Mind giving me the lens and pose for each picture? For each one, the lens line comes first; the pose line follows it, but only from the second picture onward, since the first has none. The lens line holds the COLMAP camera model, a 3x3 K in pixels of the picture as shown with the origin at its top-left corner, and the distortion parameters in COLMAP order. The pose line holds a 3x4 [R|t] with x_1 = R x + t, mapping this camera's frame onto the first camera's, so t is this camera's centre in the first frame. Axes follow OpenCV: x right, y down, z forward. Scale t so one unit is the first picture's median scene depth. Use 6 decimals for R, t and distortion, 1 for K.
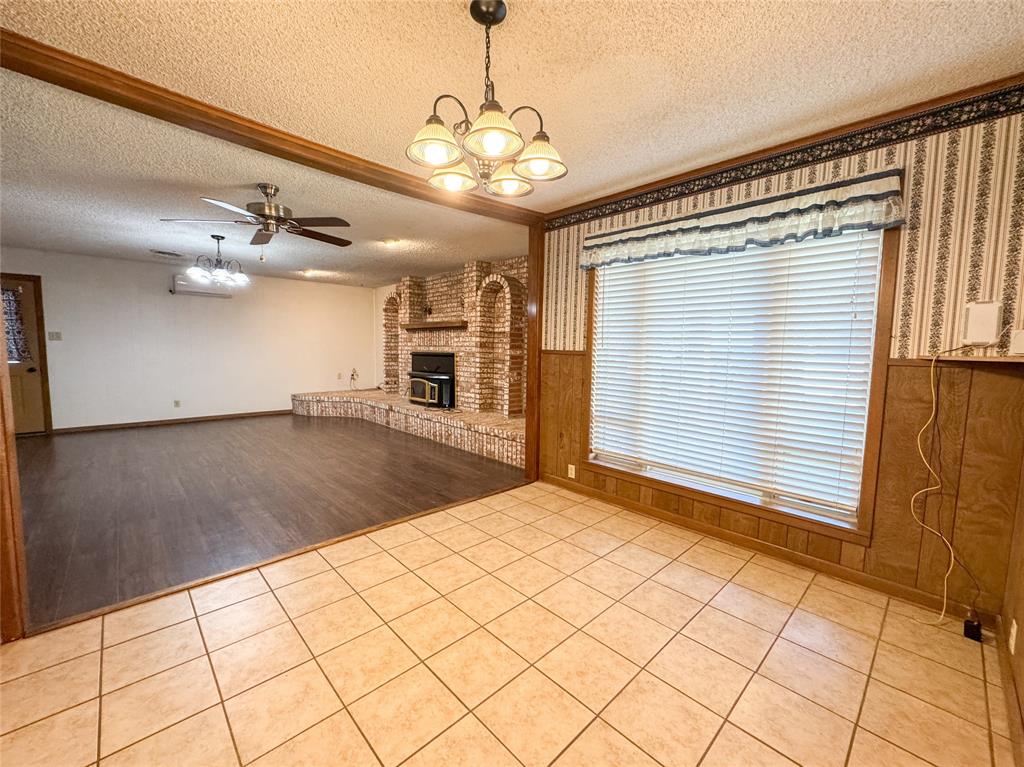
lens RADIAL K [[414.8, 0, 509.6], [0, 414.8, 383.0], [0, 0, 1]] dist [-0.002820, -0.000778]
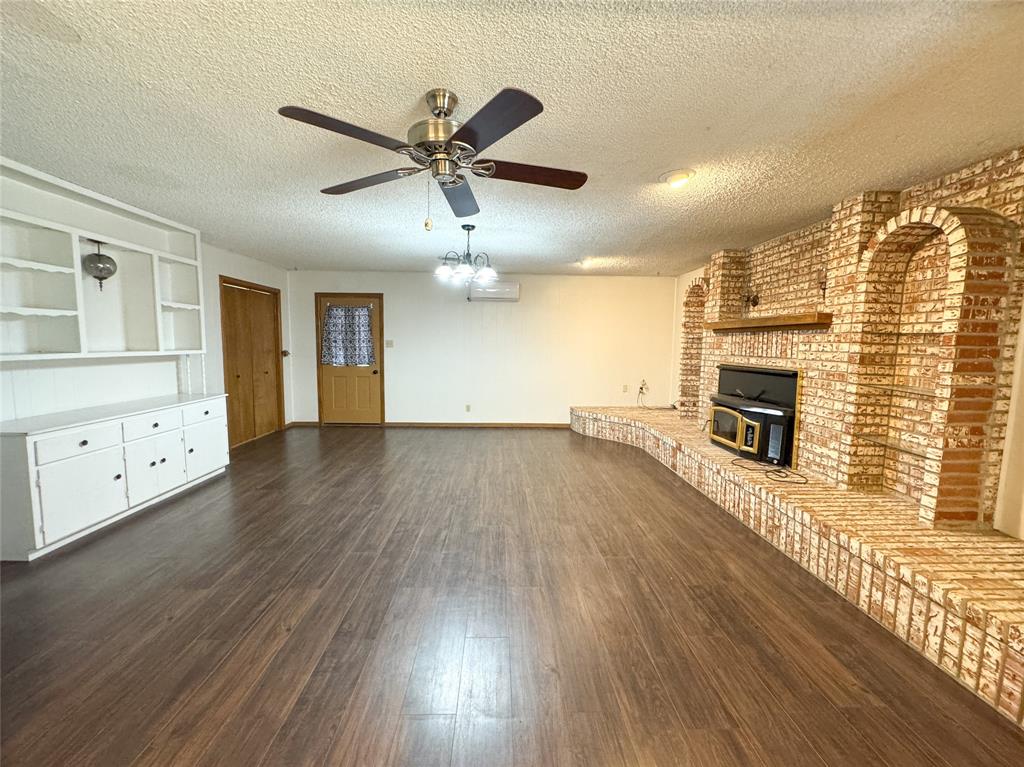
lens RADIAL K [[414.8, 0, 511.0], [0, 414.8, 382.6], [0, 0, 1]] dist [-0.002820, -0.000778]
pose [[0.746707, 0.059667, -0.662471, -0.053475], [-0.059232, 0.997976, 0.023122, -0.049930], [0.662510, 0.021975, 0.748731, 0.343437]]
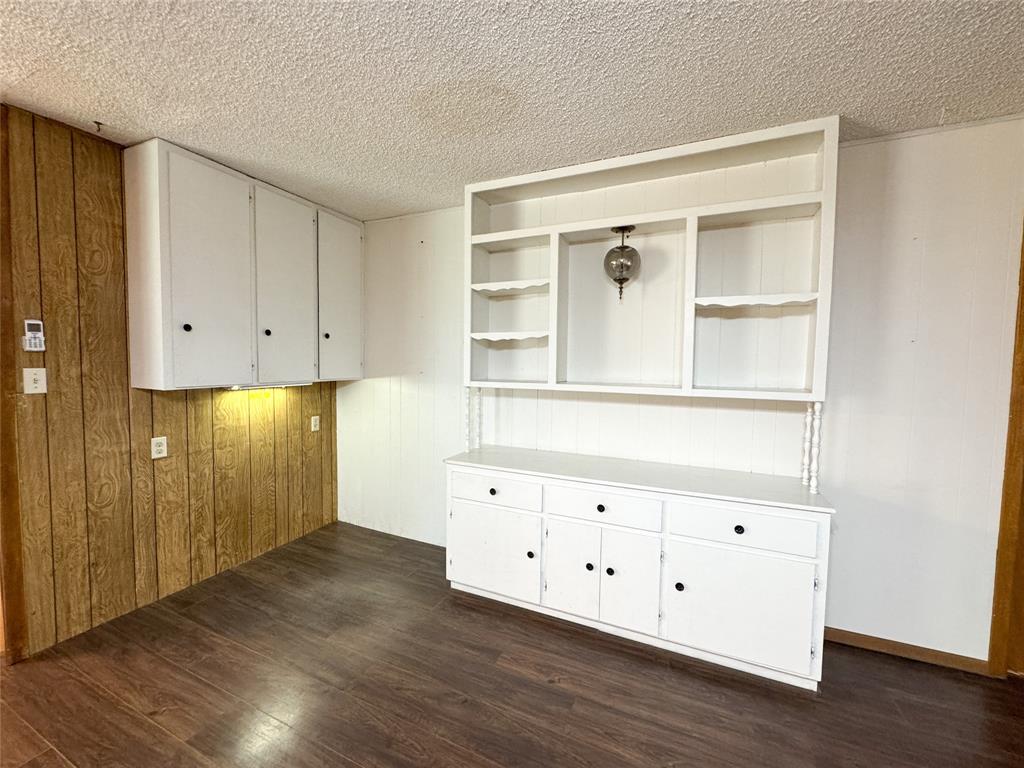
lens RADIAL K [[414.8, 0, 510.8], [0, 414.8, 383.8], [0, 0, 1]] dist [-0.002820, -0.000778]
pose [[-0.925942, -0.009378, -0.377550, -0.622244], [-0.058940, 0.991031, 0.119933, -0.090237], [0.373039, 0.133304, -0.918190, 0.742601]]
